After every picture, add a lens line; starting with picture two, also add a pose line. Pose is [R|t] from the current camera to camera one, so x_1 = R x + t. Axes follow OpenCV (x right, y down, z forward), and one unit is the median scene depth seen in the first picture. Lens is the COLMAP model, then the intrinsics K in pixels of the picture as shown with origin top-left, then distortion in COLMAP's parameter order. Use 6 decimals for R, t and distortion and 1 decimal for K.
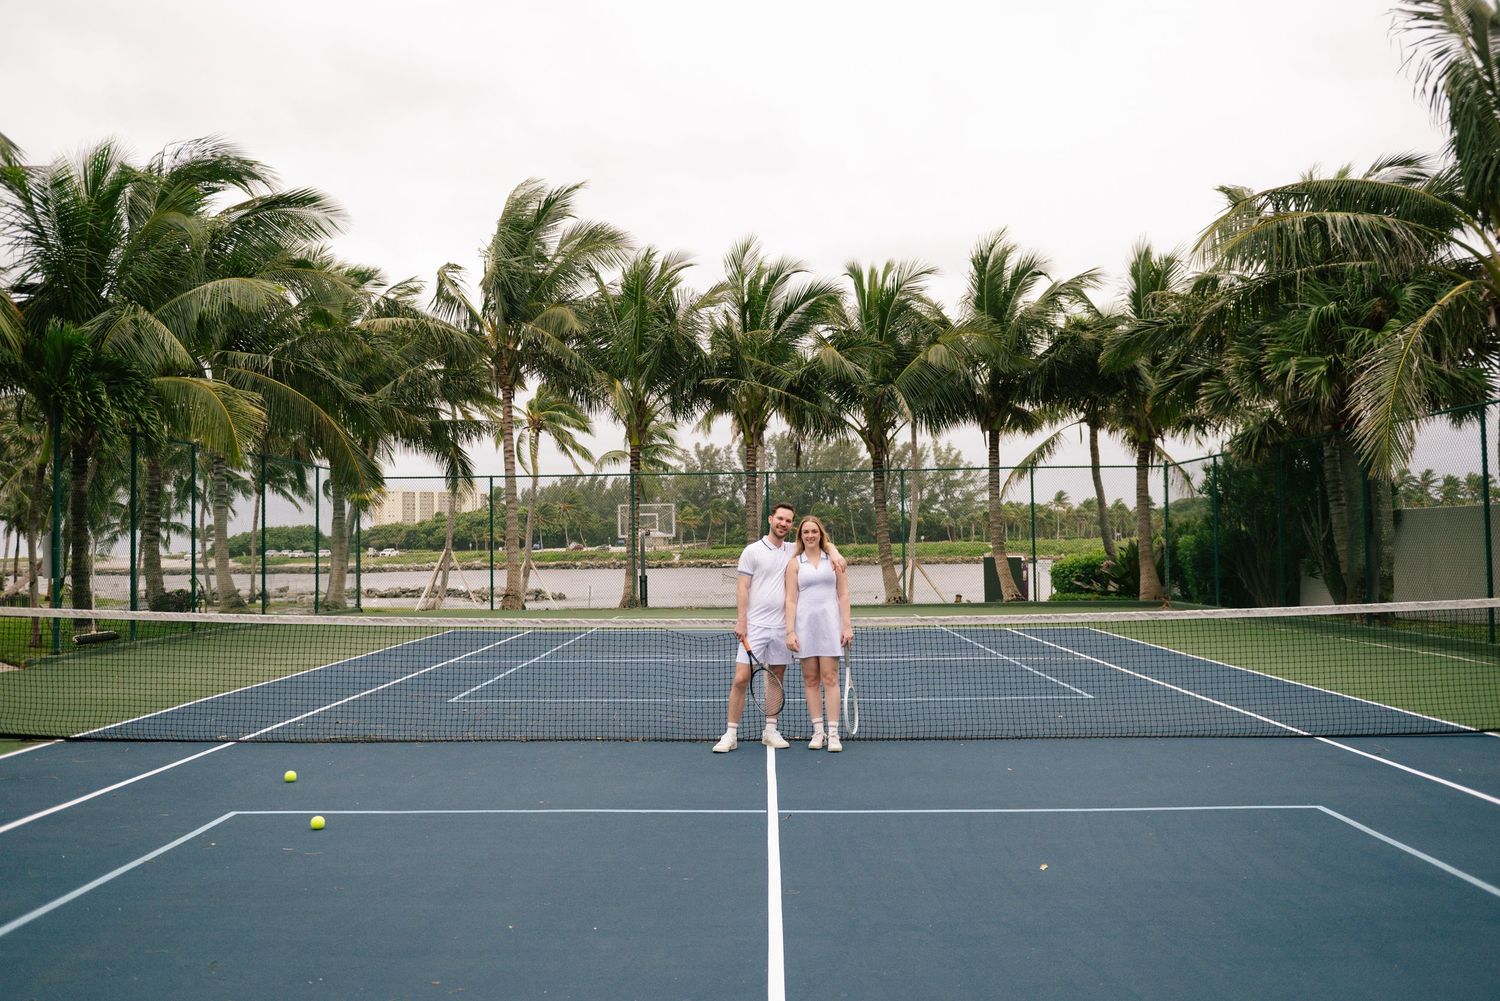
lens RADIAL K [[1201.3, 0, 750.0], [0, 1201.3, 500.5], [0, 0, 1]] dist [-0.002429, 0.000253]
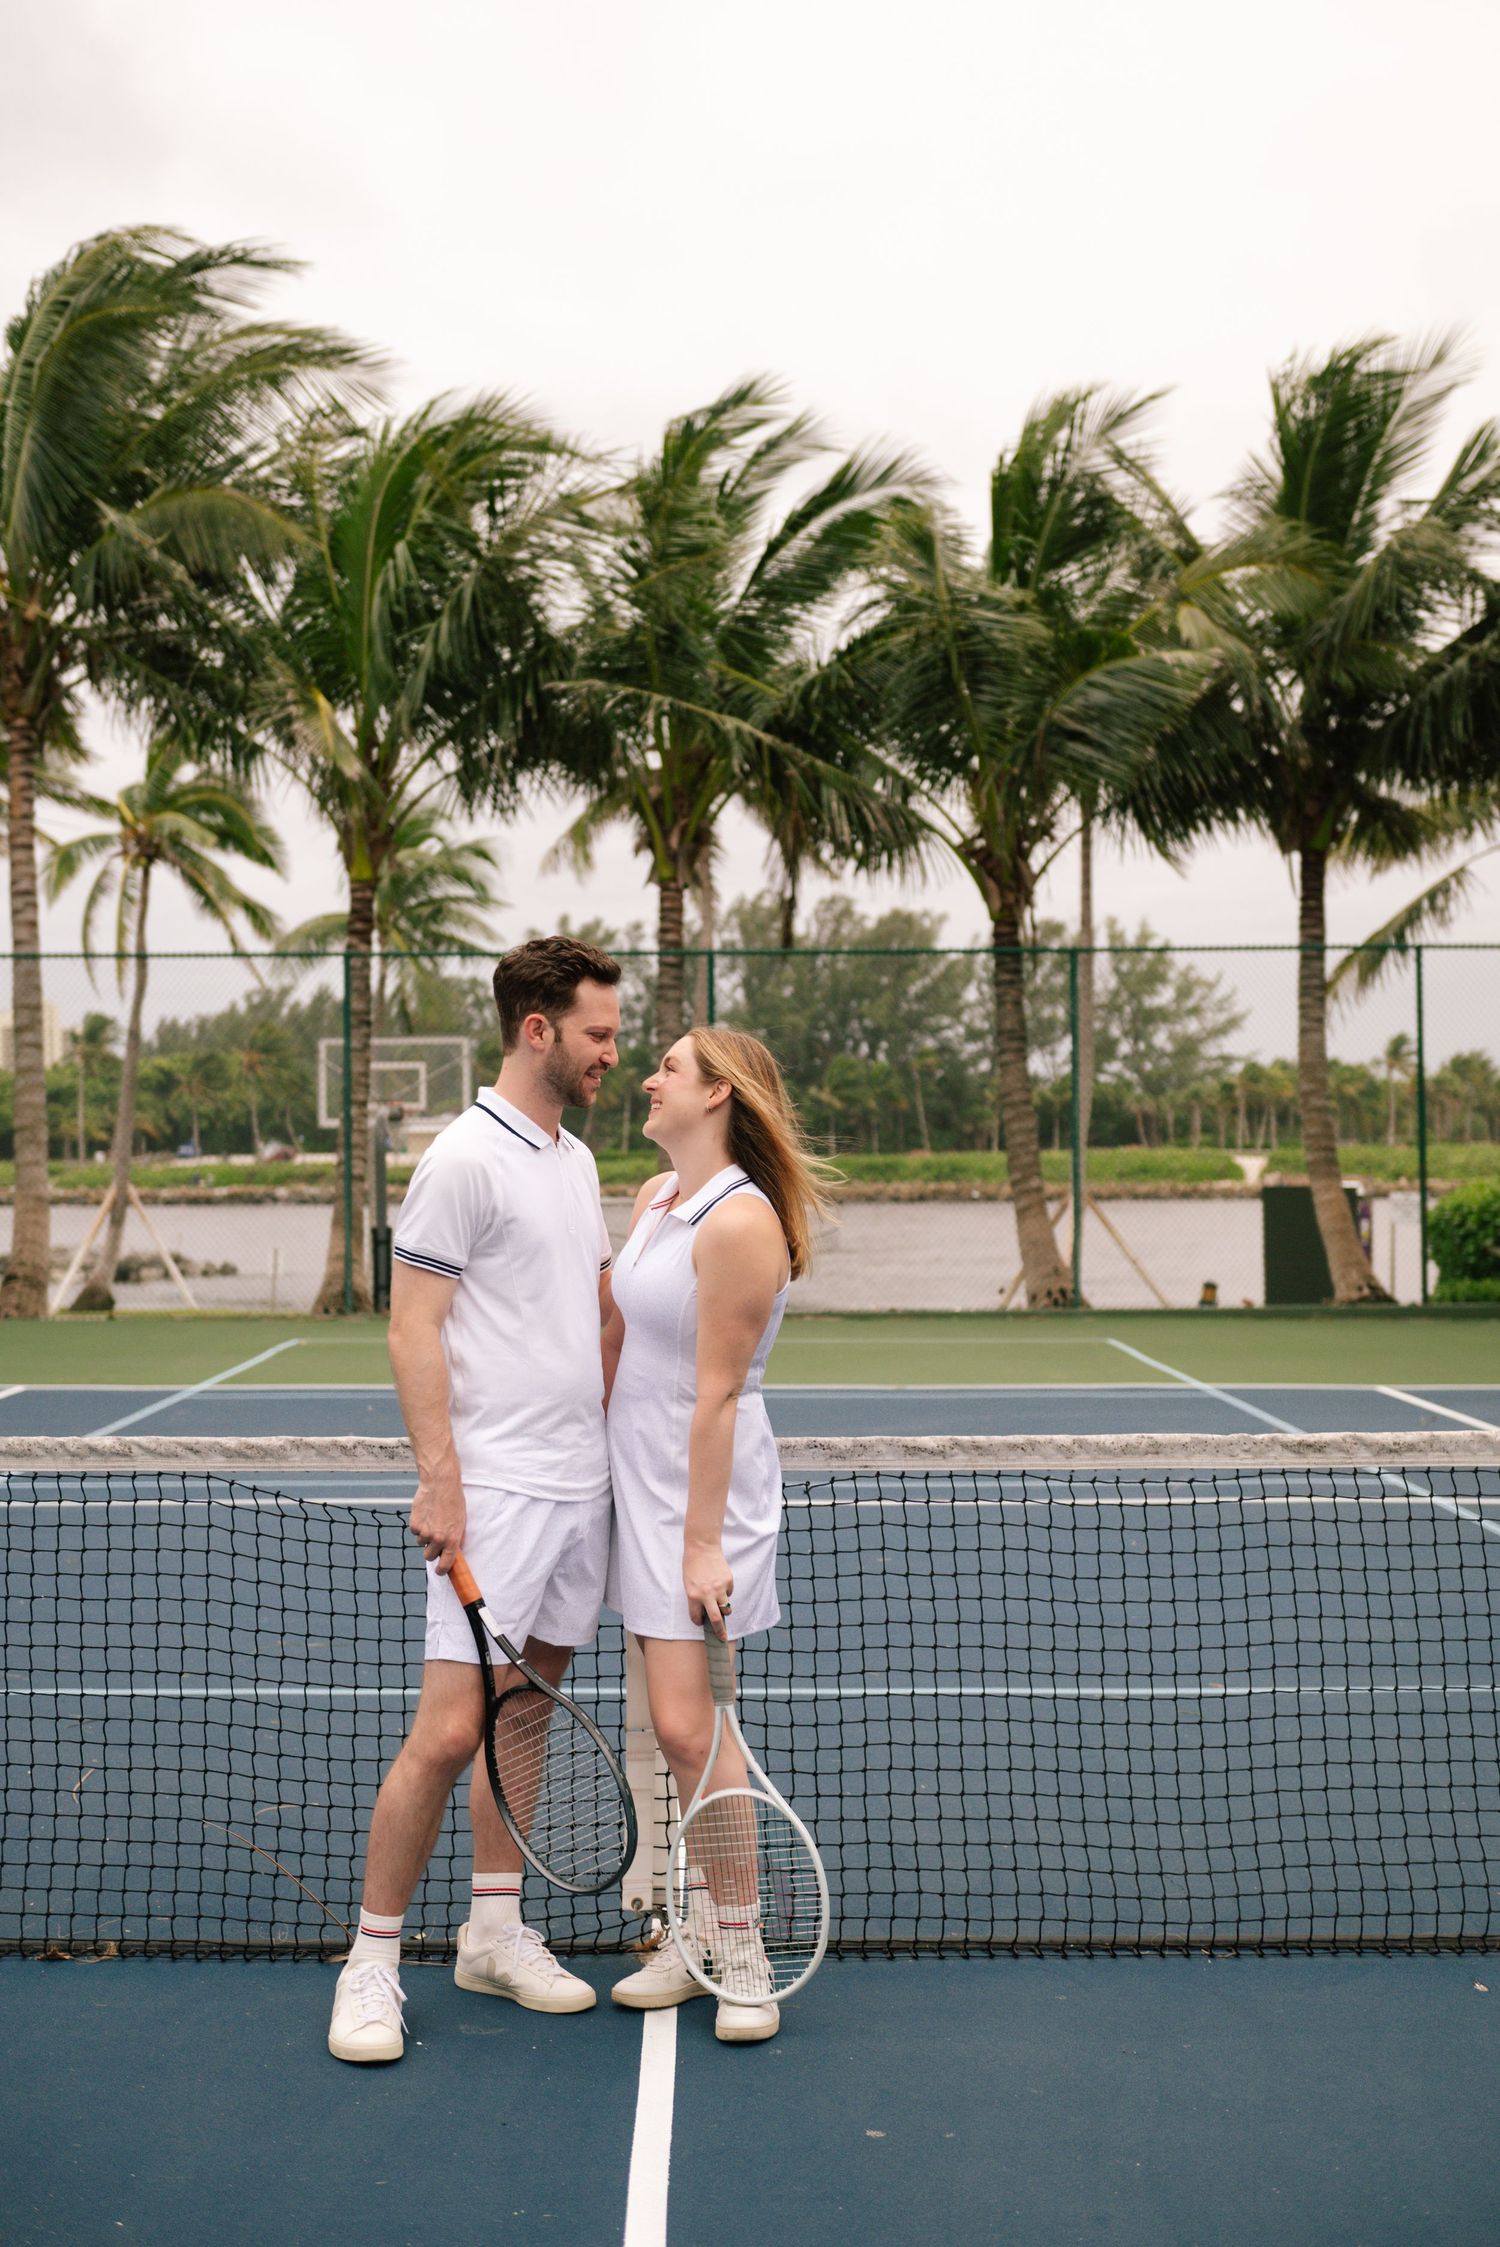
lens RADIAL K [[2747.6, 0, 750.0], [0, 2747.6, 1123.5], [0, 0, 1]] dist [-0.010735, -0.004048]
pose [[0.999678, 0.008369, 0.023958, 0.004719], [-0.008994, 0.999618, 0.026118, 0.005335], [-0.023731, -0.026325, 0.999372, 0.112330]]
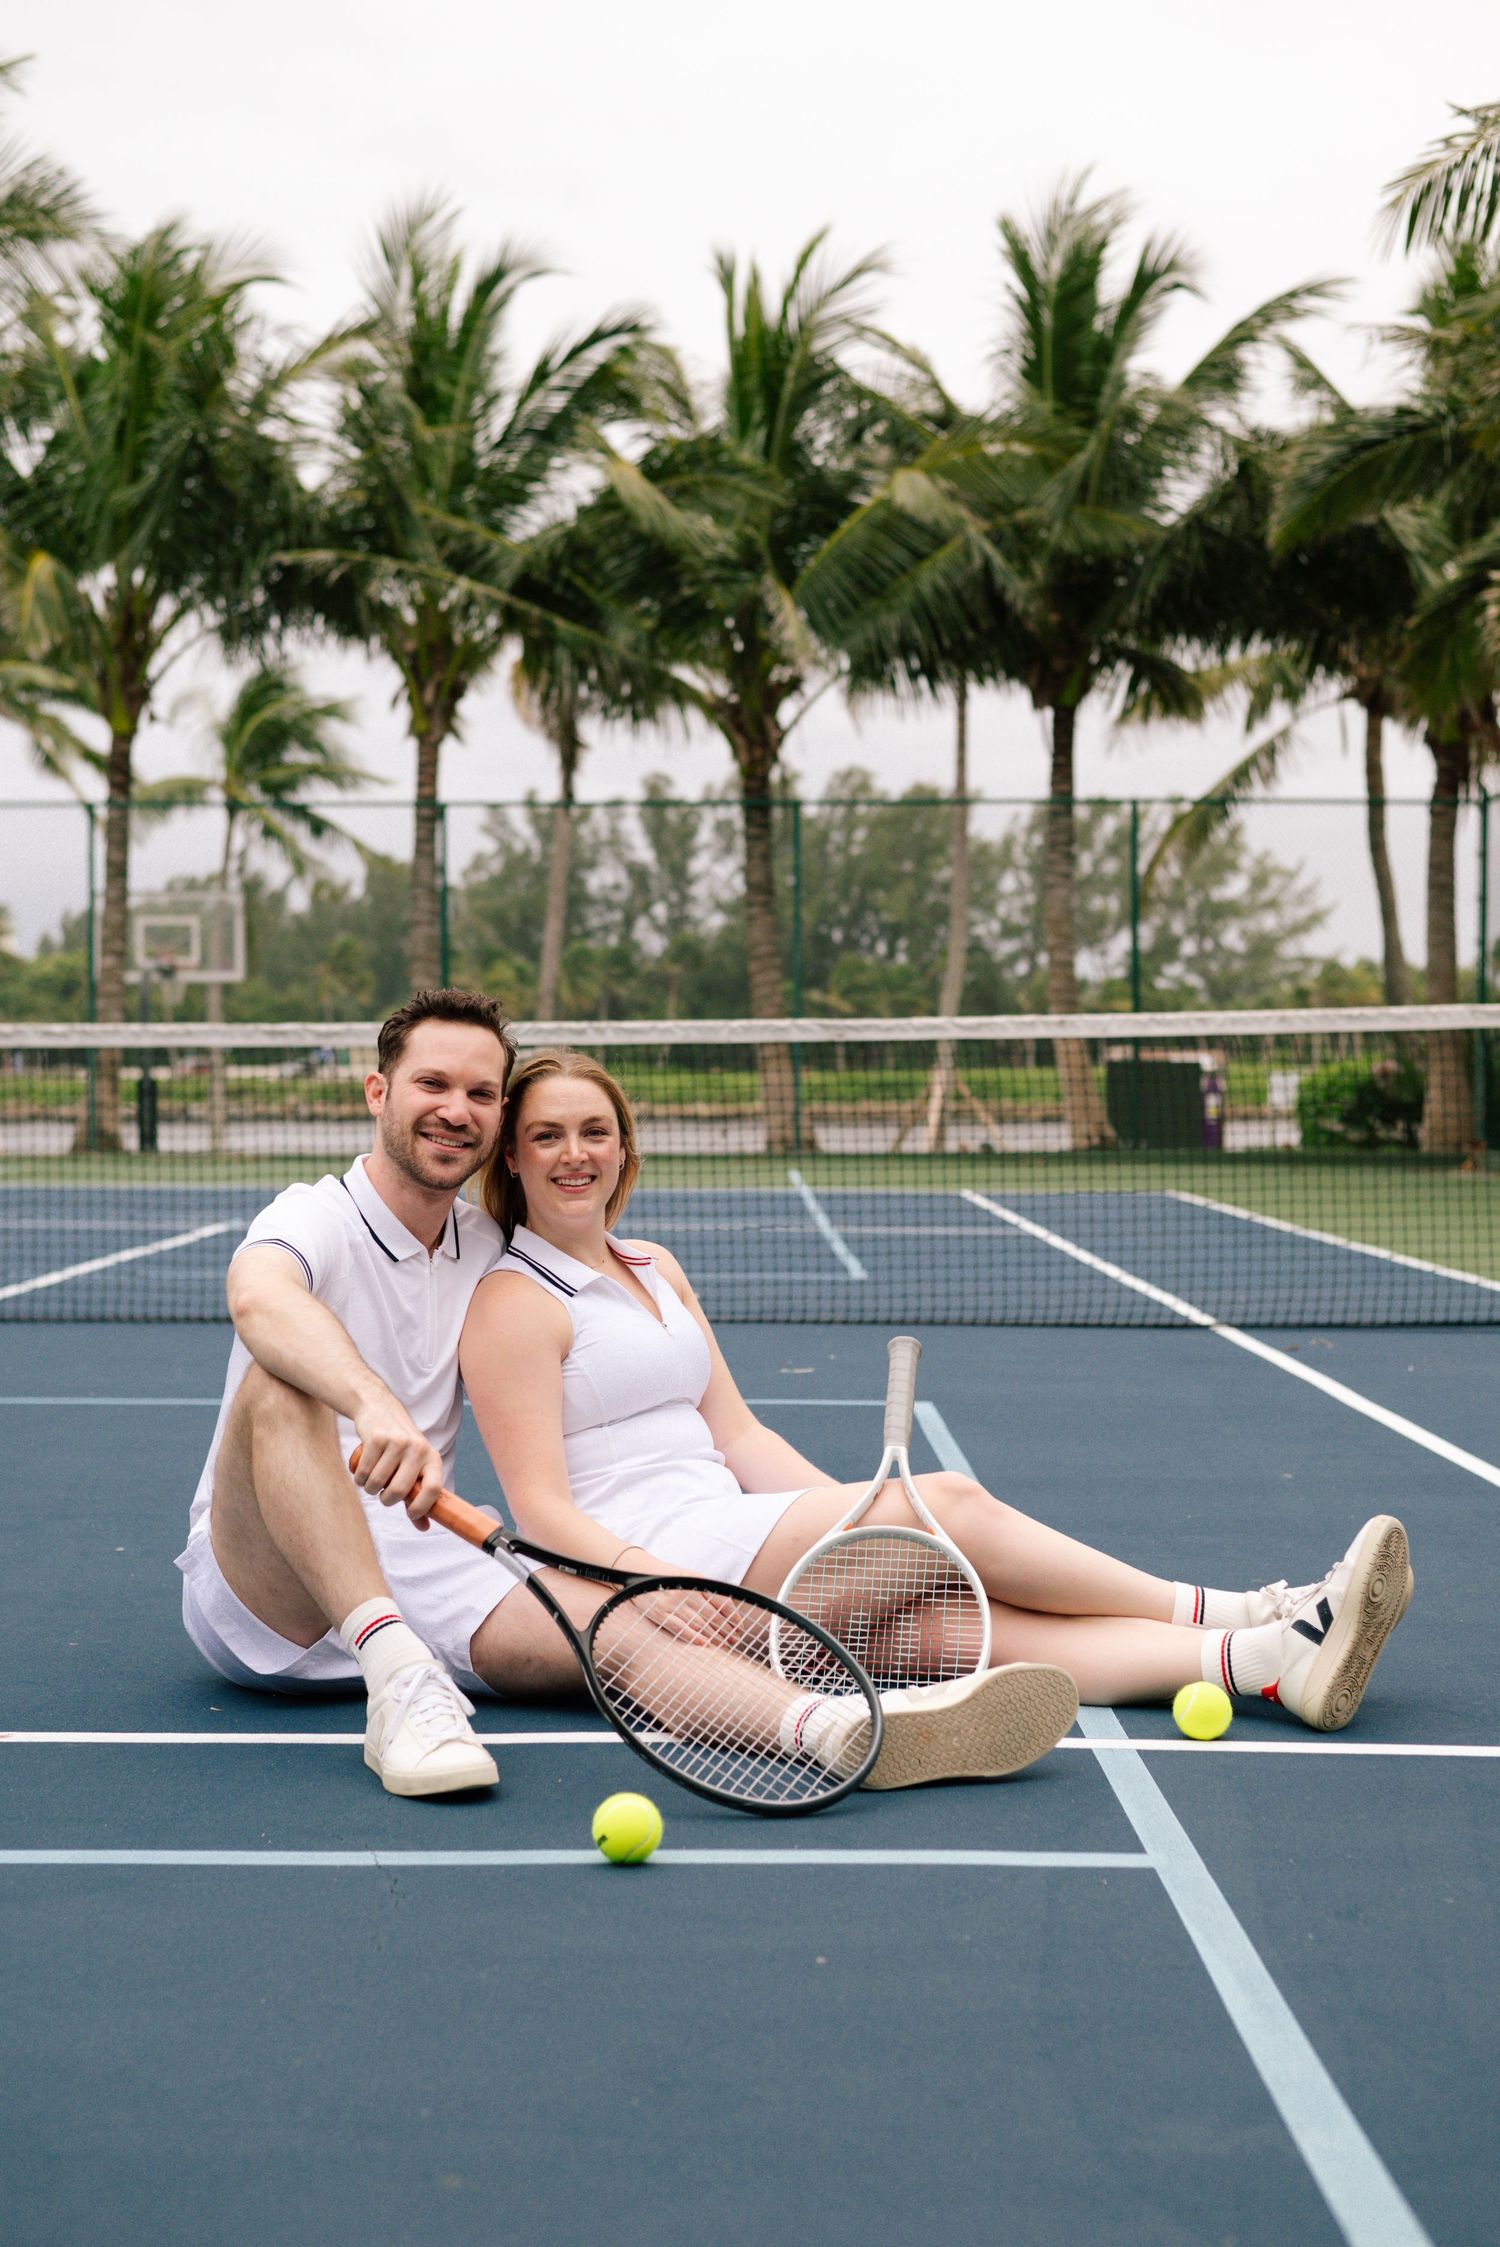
lens RADIAL K [[3259.6, 0, 750.0], [0, 3259.6, 1123.5], [0, 0, 1]] dist [0.006636, -0.010401]
pose [[0.999756, 0.012051, 0.018488, 0.069675], [-0.012997, 0.998566, 0.051939, 0.017110], [-0.017835, -0.052167, 0.998479, -0.029323]]
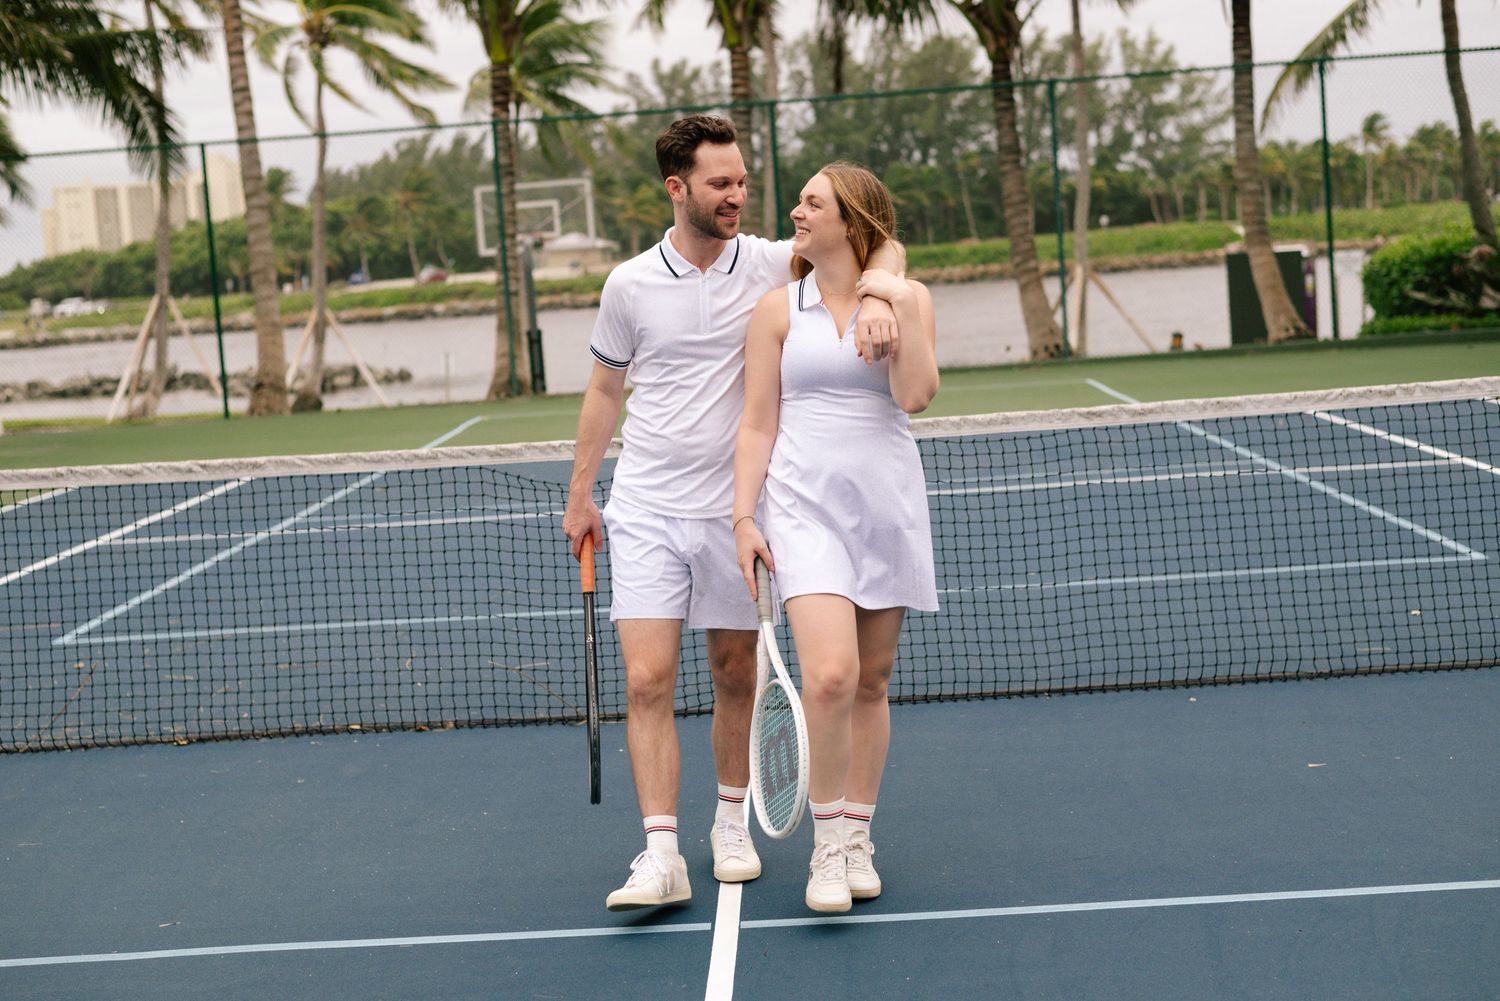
lens RADIAL K [[2305.1, 0, 729.7], [0, 2305.1, 504.7], [0, 0, 1]] dist [0.002946, -0.041269]
pose [[0.998280, -0.053523, -0.023930, 0.008206], [0.056421, 0.987974, 0.143955, 0.001528], [0.015938, -0.145058, 0.989295, 0.045633]]
